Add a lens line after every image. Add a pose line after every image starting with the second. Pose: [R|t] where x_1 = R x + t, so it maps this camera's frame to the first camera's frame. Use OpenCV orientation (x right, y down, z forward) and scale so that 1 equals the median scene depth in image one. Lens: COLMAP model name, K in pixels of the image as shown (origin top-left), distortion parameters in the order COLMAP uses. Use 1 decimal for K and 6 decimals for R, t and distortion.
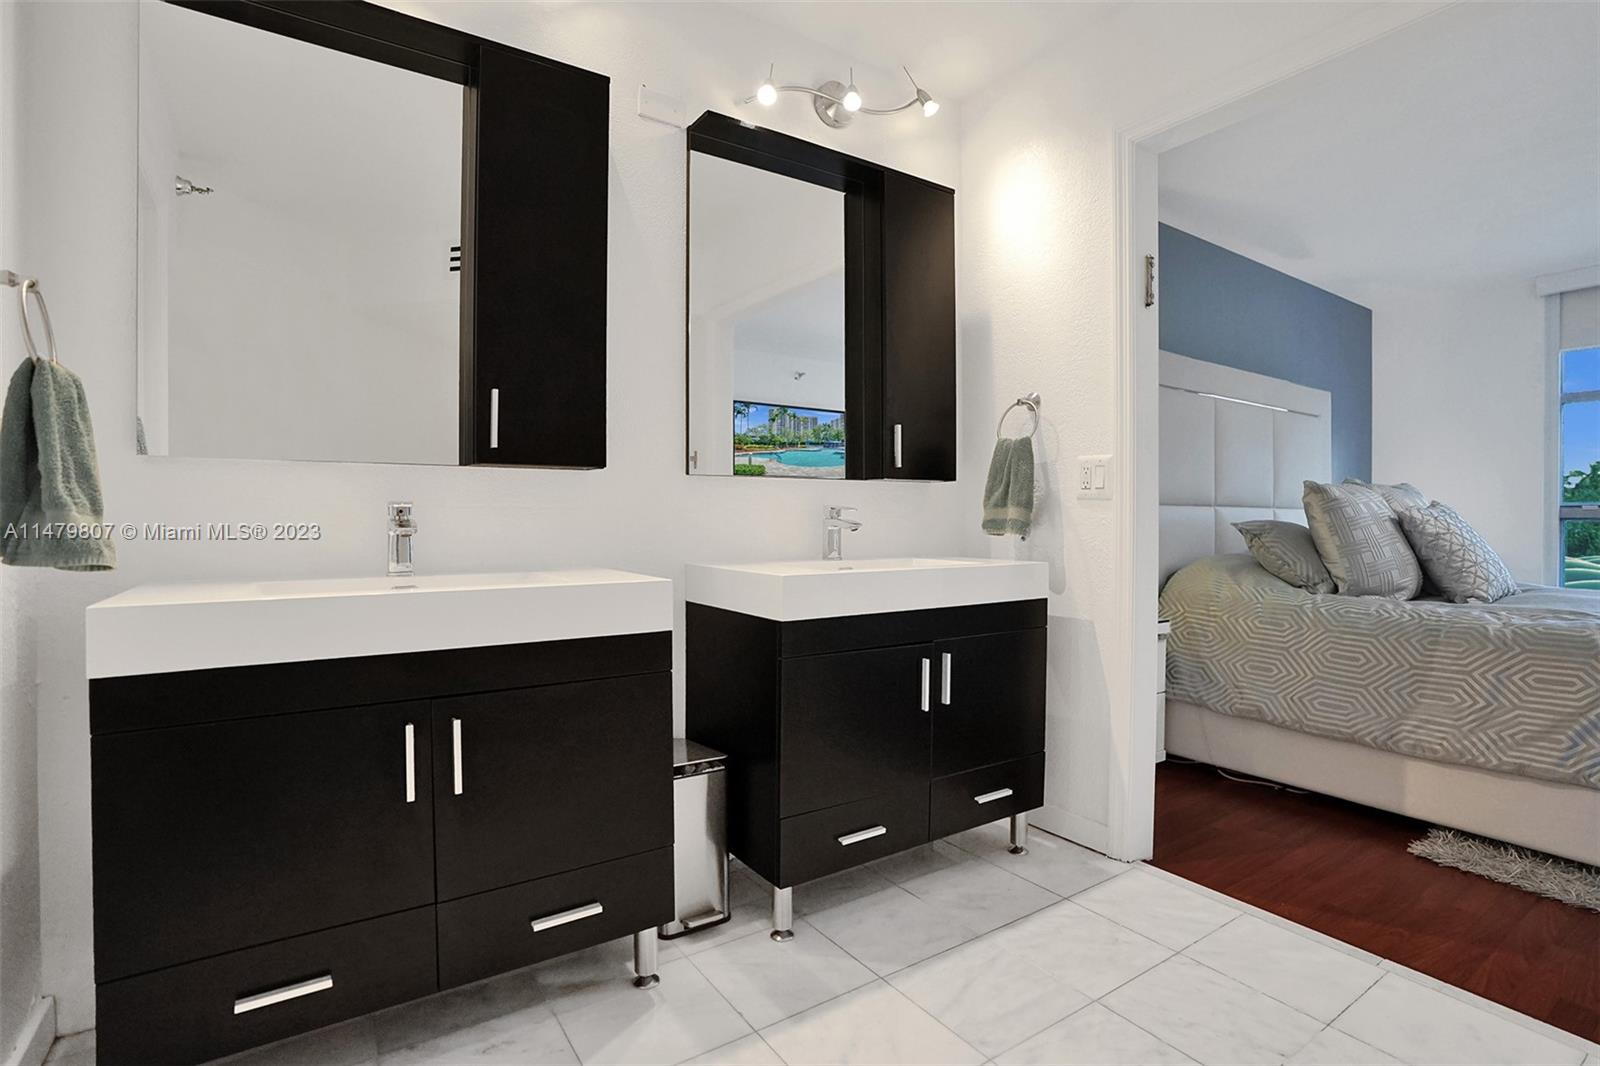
lens RADIAL K [[788.1, 0, 800.0], [0, 788.1, 533.0], [0, 0, 1]] dist [-0.072331, 0.029992]
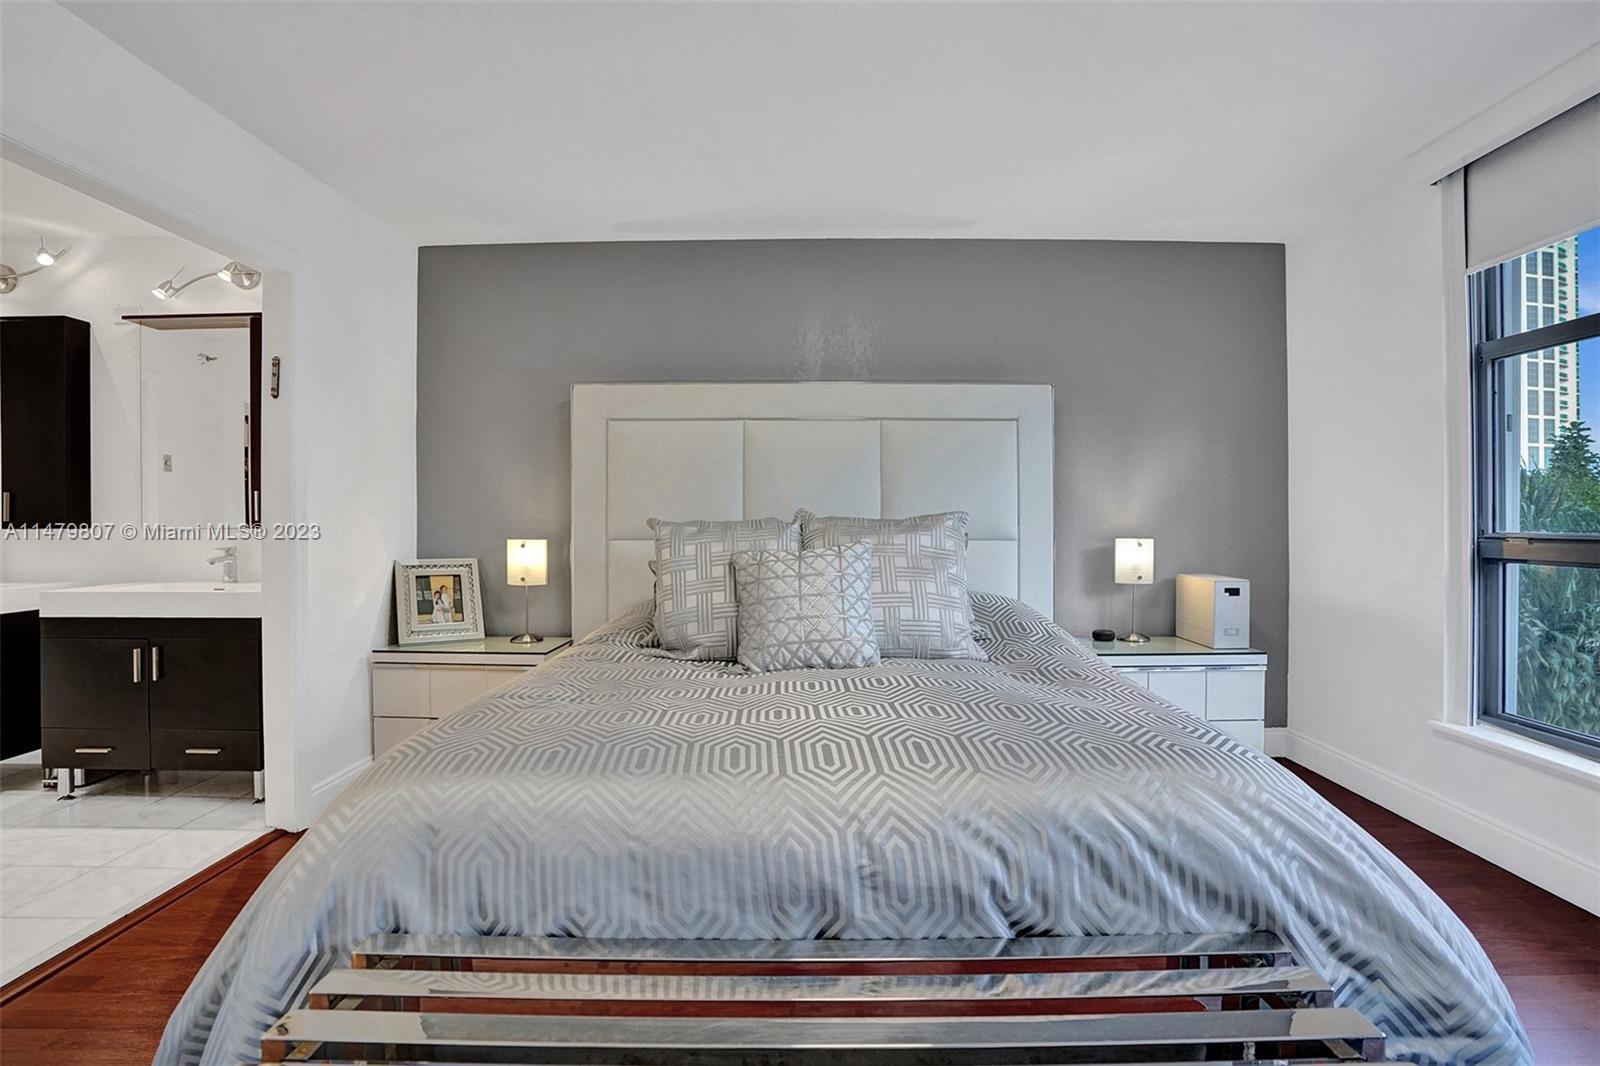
lens RADIAL K [[788.1, 0, 800.0], [0, 788.1, 533.0], [0, 0, 1]] dist [-0.072331, 0.029992]
pose [[0.815455, 0.003530, -0.578809, 1.342000], [-0.008766, 0.999942, -0.006251, -0.046307], [0.578753, 0.010171, 0.815439, 0.337658]]
